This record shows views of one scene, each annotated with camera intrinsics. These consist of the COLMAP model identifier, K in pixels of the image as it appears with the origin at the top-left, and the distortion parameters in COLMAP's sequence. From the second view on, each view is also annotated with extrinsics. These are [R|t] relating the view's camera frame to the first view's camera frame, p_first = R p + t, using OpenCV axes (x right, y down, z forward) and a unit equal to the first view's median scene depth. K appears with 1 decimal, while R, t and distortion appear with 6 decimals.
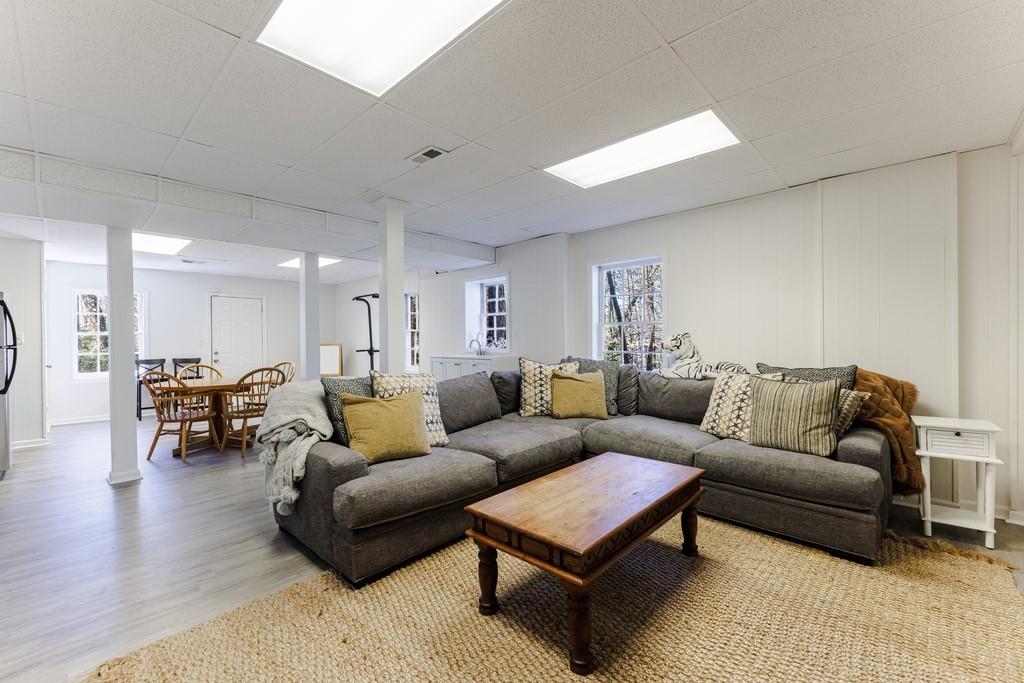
lens RADIAL K [[417.3, 0, 514.6], [0, 417.3, 335.6], [0, 0, 1]] dist [0.000437, -0.000254]
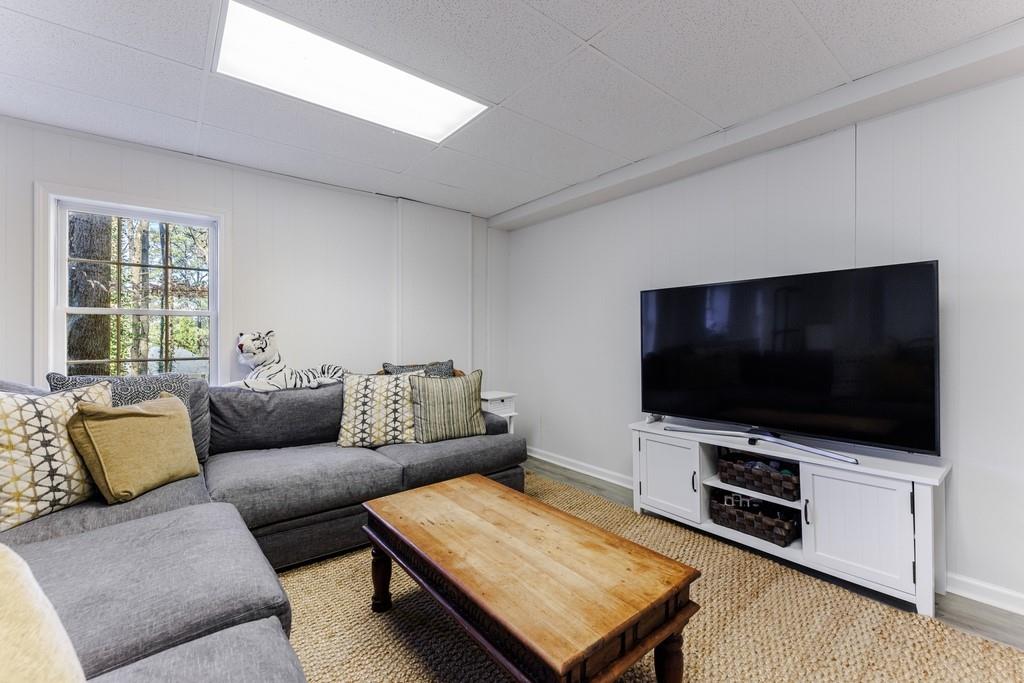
lens RADIAL K [[417.3, 0, 514.6], [0, 417.3, 335.6], [0, 0, 1]] dist [0.000437, -0.000254]
pose [[0.157316, 0.013537, 0.987455, -0.348545], [-0.008326, 0.999889, -0.012381, 0.010313], [-0.987513, -0.006274, 0.157412, 0.545915]]
